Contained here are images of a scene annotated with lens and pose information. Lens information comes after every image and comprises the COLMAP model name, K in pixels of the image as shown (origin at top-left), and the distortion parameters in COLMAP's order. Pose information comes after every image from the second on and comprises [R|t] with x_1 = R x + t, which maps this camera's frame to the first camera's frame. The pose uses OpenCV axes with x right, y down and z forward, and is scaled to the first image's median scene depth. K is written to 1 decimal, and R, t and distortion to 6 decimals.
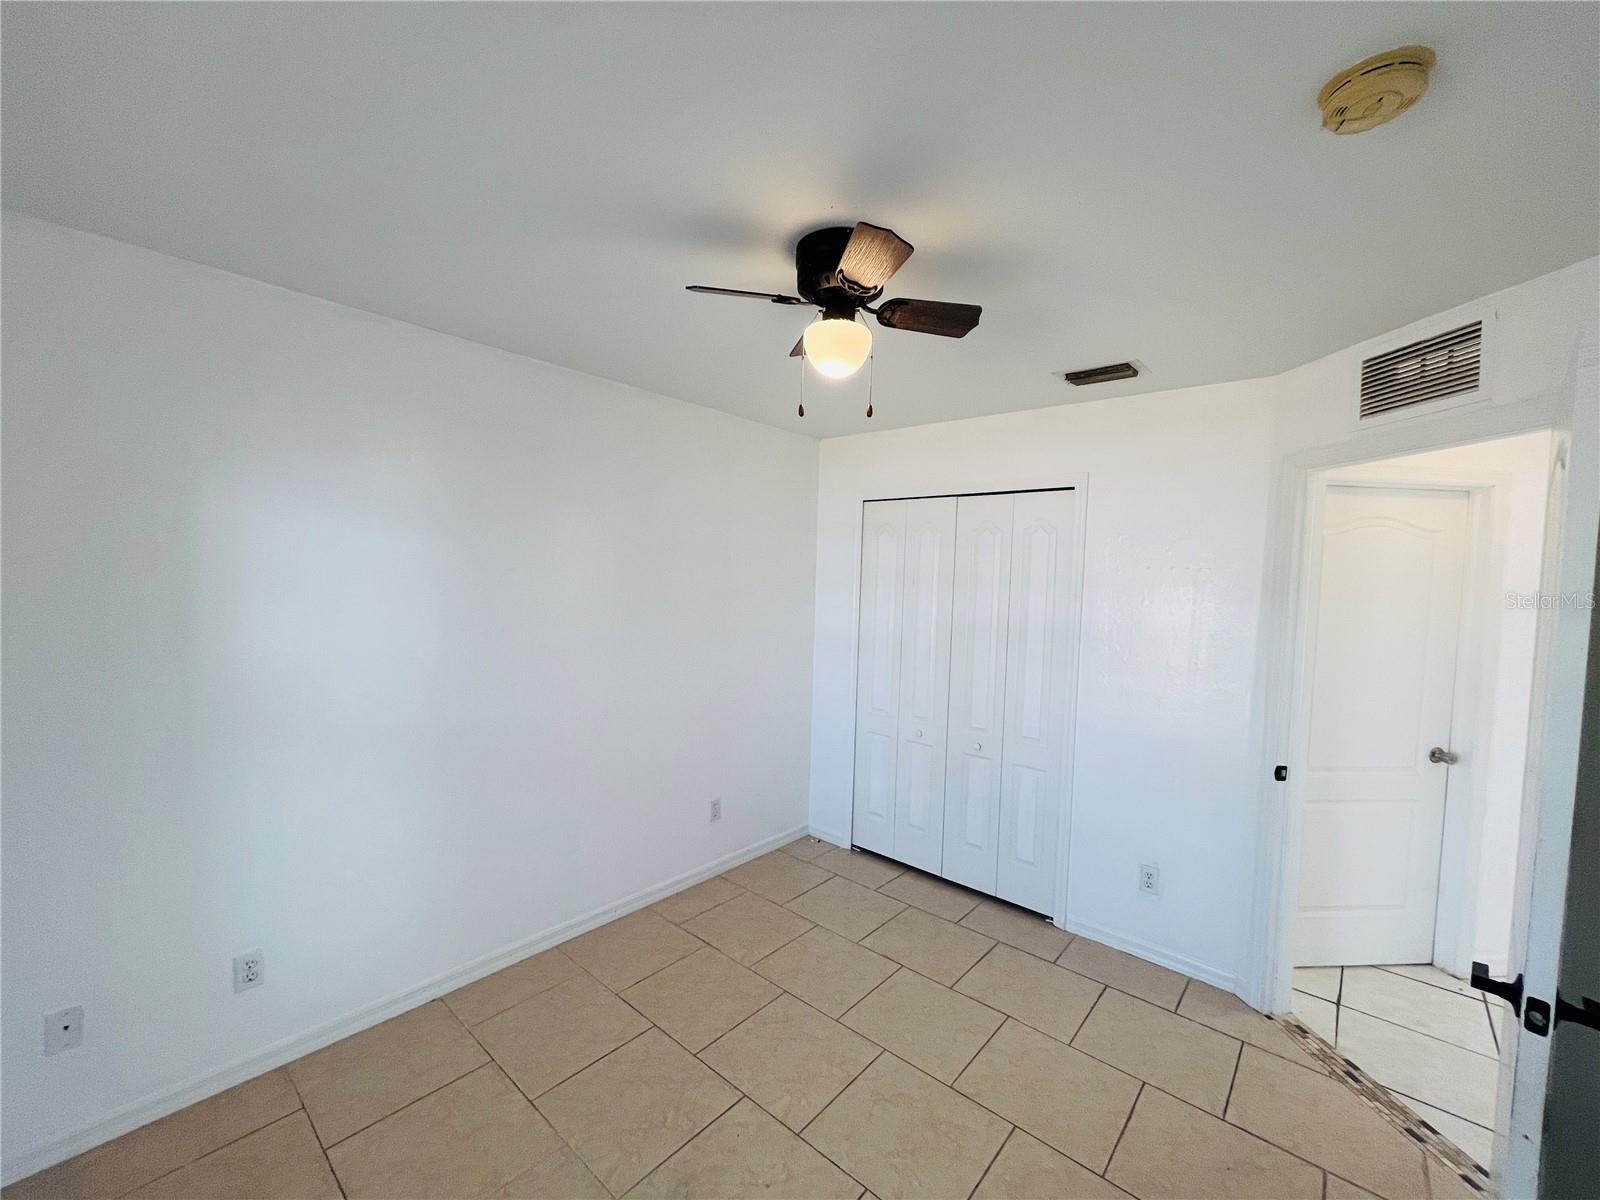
lens RADIAL K [[647.0, 0, 809.4], [0, 647.0, 603.3], [0, 0, 1]] dist [0.001635, 0.000100]
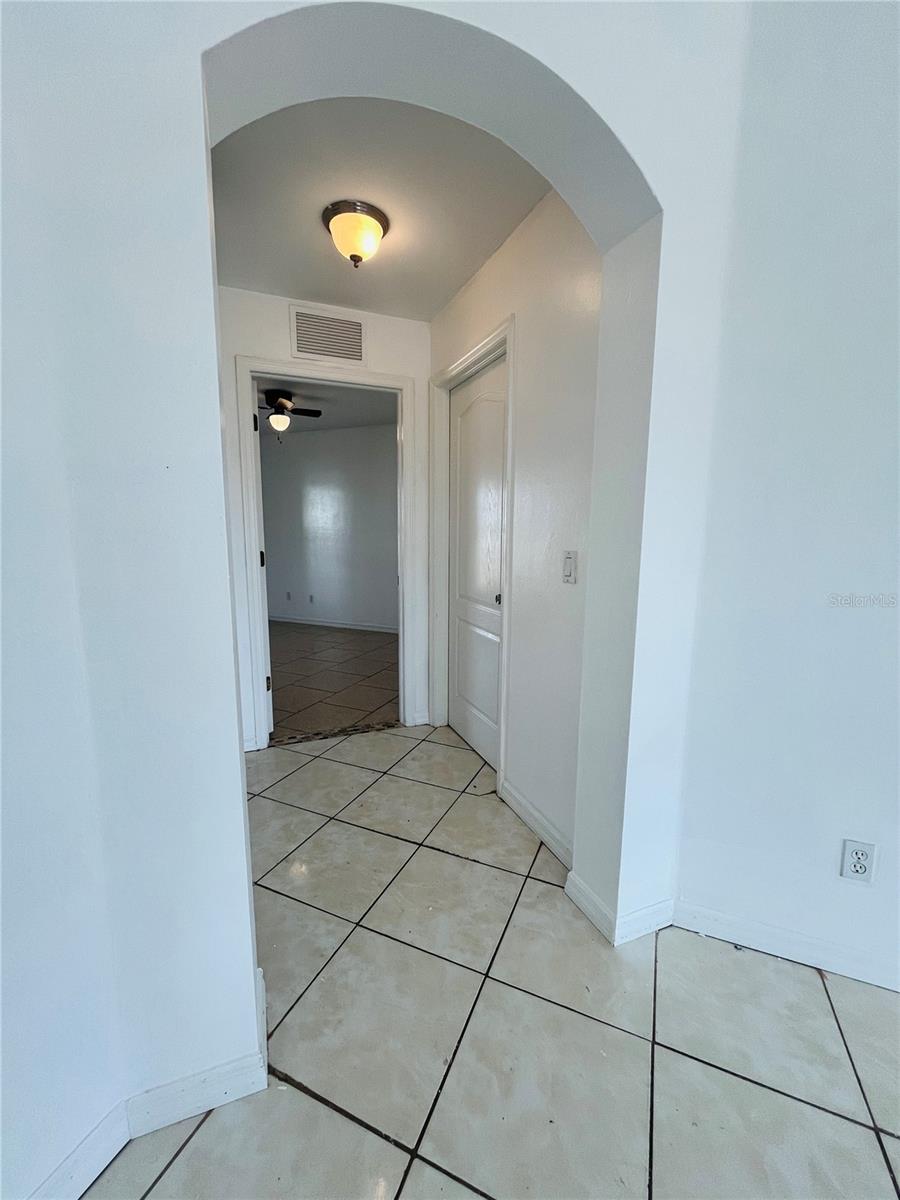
lens RADIAL K [[485.2, 0, 450.0], [0, 485.2, 600.0], [0, 0, 1]] dist [0.001635, 0.000100]
pose [[0.291002, 0.105261, -0.950914, 2.495500], [-0.041107, 0.994387, 0.097493, 0.234087], [0.955839, 0.010718, 0.293695, 0.952106]]
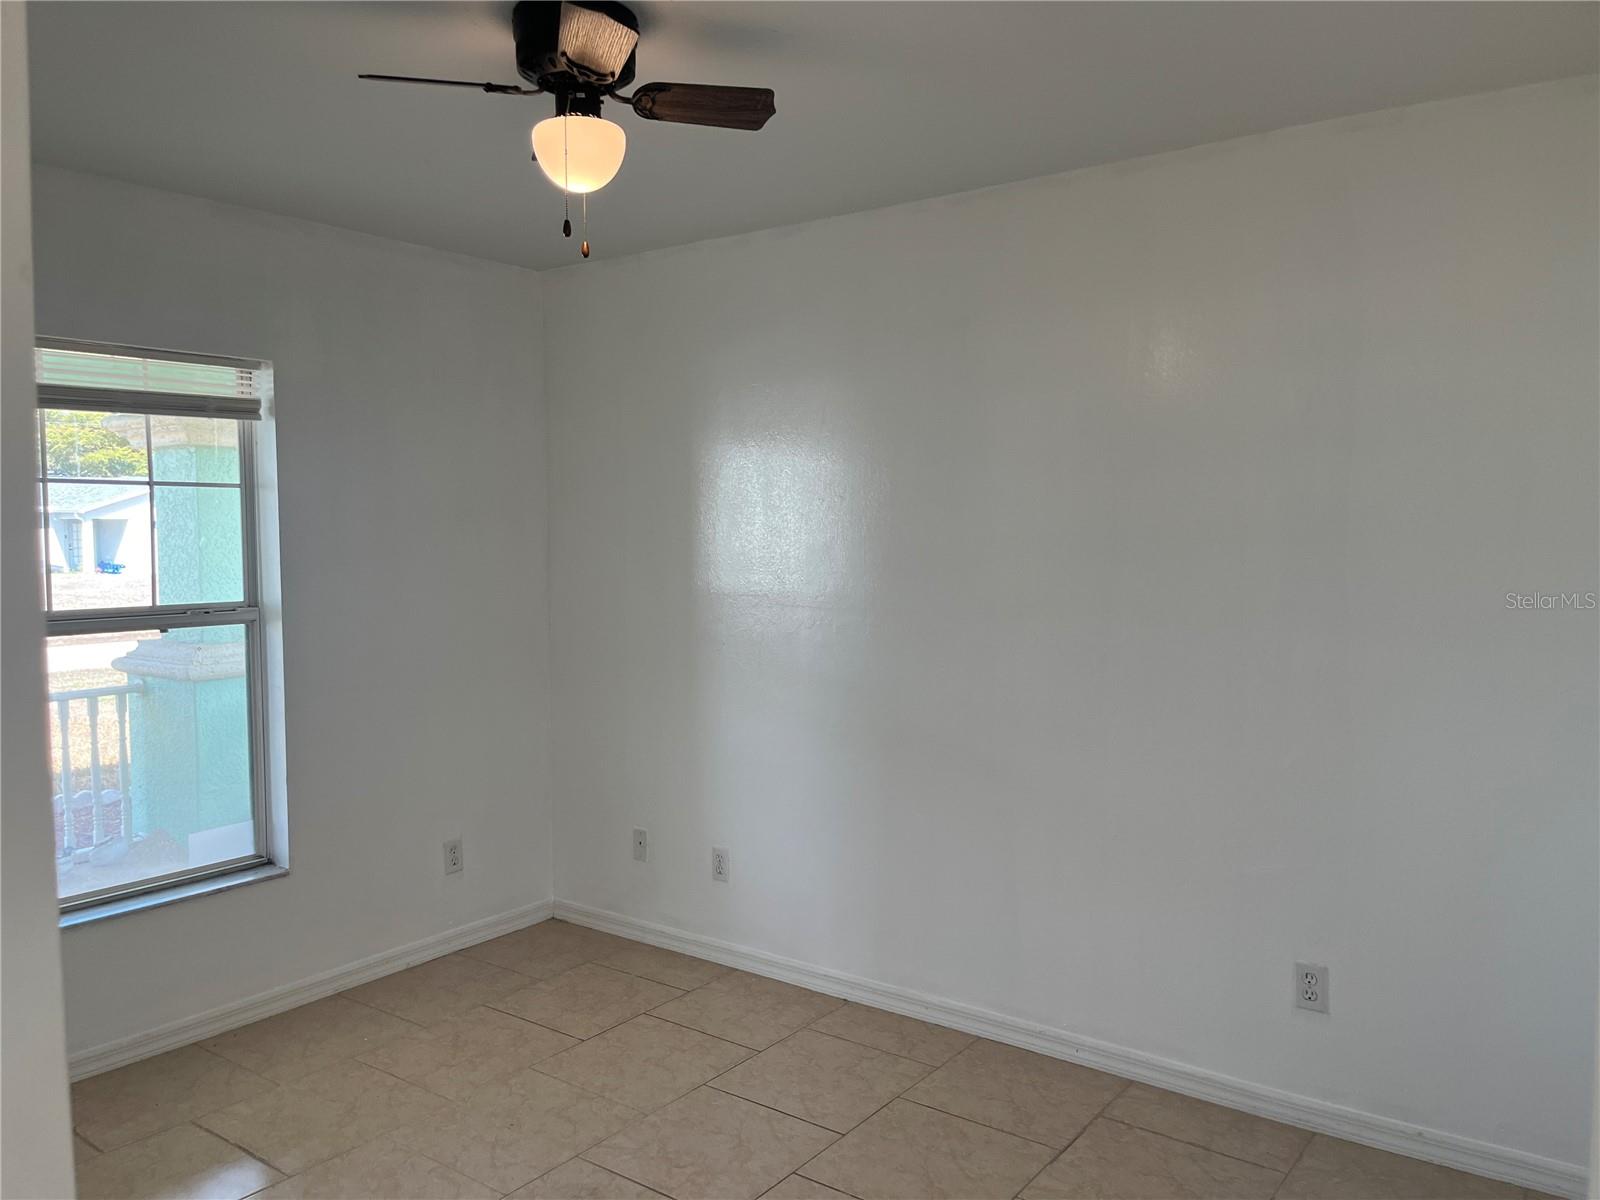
lens RADIAL K [[1201.8, 0, 800.0], [0, 1201.8, 600.0], [0, 0, 1]] dist [-0.000098, -0.000293]
pose [[0.068633, 0.026755, -0.997283, 1.218042], [-0.036854, 0.999026, 0.024266, 0.057952], [0.996961, 0.035089, 0.069553, 0.996956]]
